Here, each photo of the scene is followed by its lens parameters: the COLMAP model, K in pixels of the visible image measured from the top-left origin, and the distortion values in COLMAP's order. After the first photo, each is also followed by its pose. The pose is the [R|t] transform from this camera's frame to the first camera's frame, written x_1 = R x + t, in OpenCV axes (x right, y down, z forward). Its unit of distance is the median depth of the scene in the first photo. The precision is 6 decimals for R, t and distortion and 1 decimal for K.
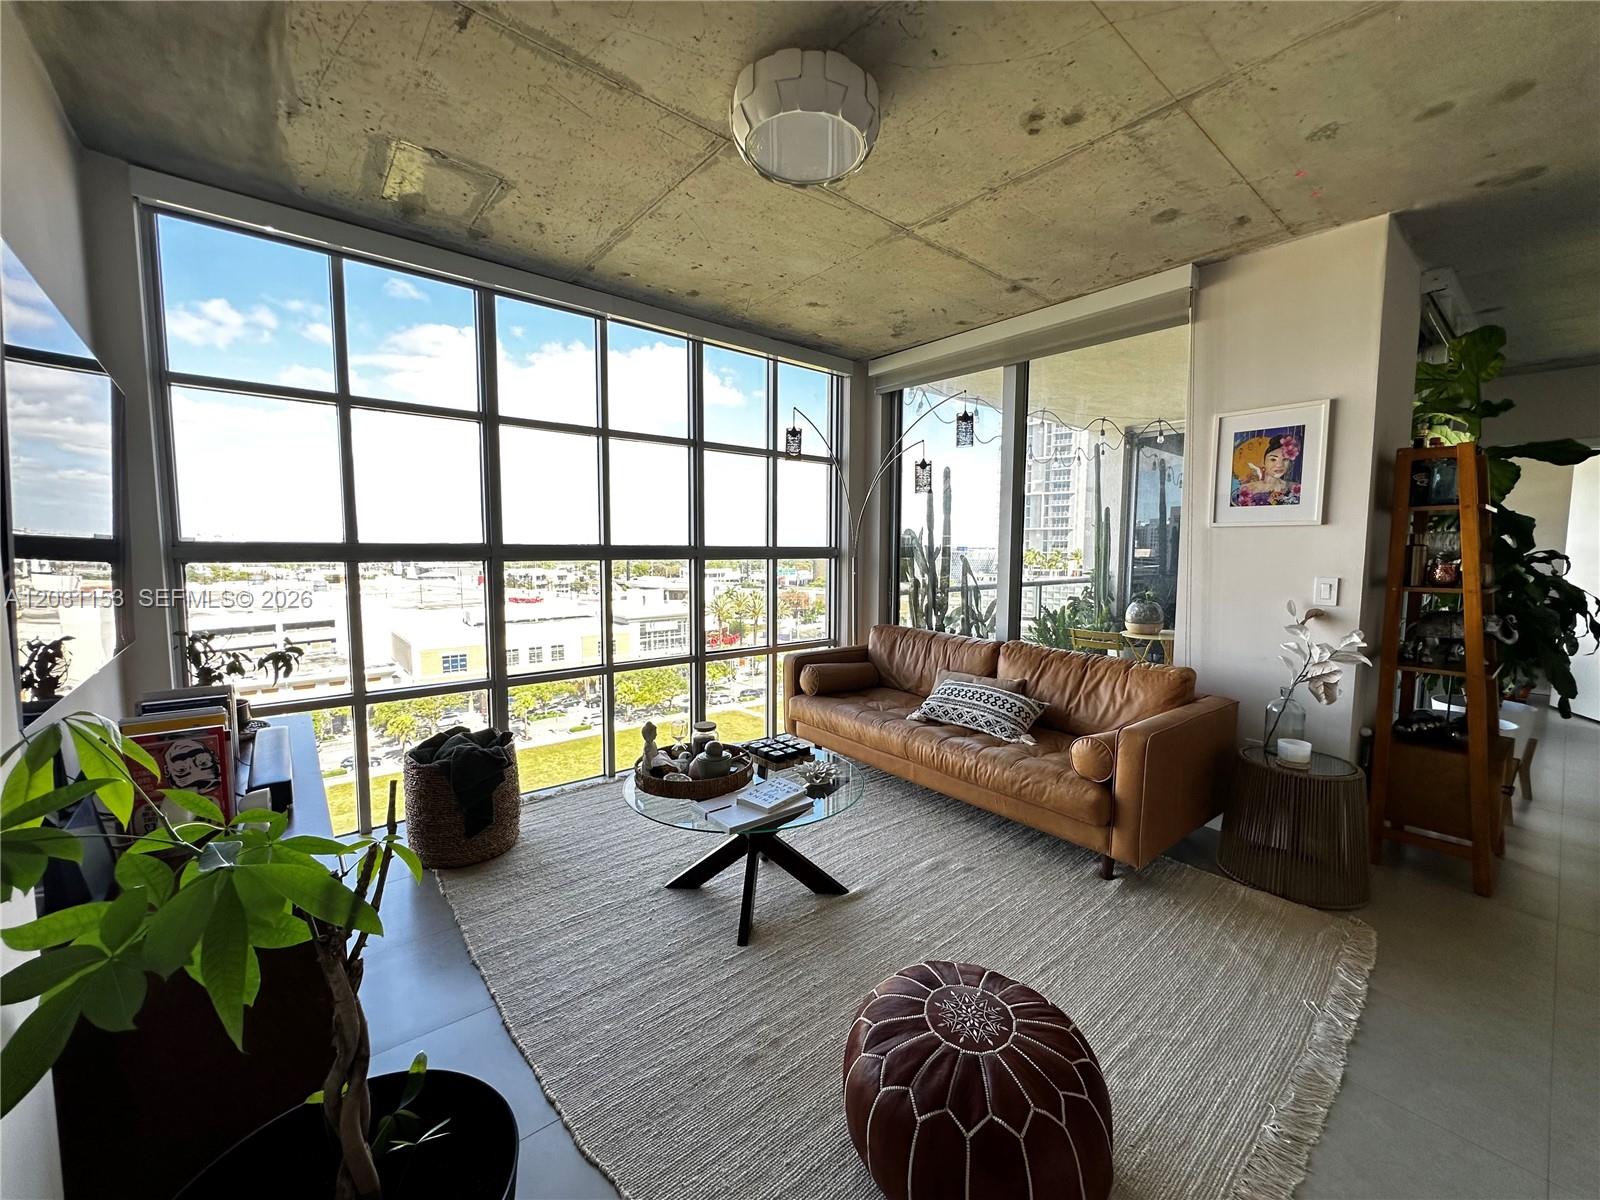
lens RADIAL K [[639.5, 0, 793.4], [0, 639.5, 599.9], [0, 0, 1]] dist [-0.001256, 0.000499]
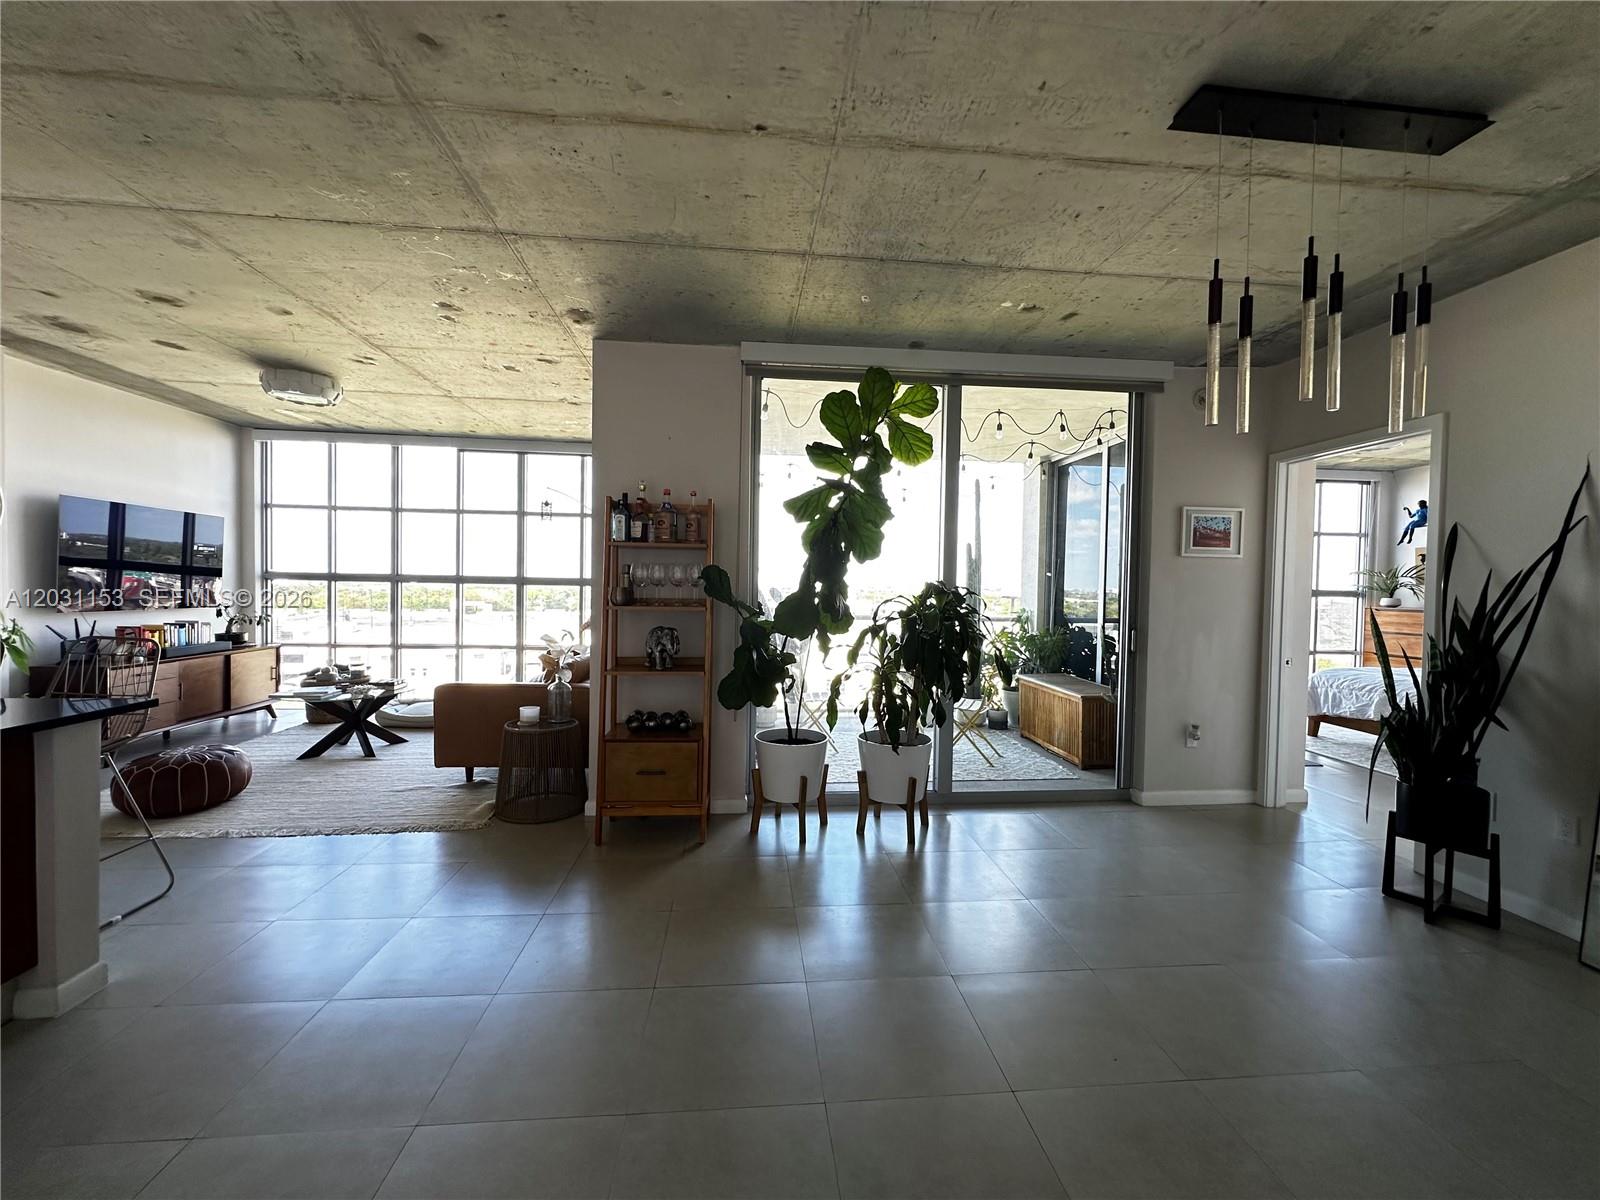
lens RADIAL K [[639.5, 0, 807.1], [0, 639.5, 597.5], [0, 0, 1]] dist [-0.001256, 0.000499]
pose [[0.825160, 0.023187, -0.564423, 1.977783], [-0.061772, 0.996869, -0.049355, 0.005110], [0.561511, 0.075591, 0.824009, 0.131600]]
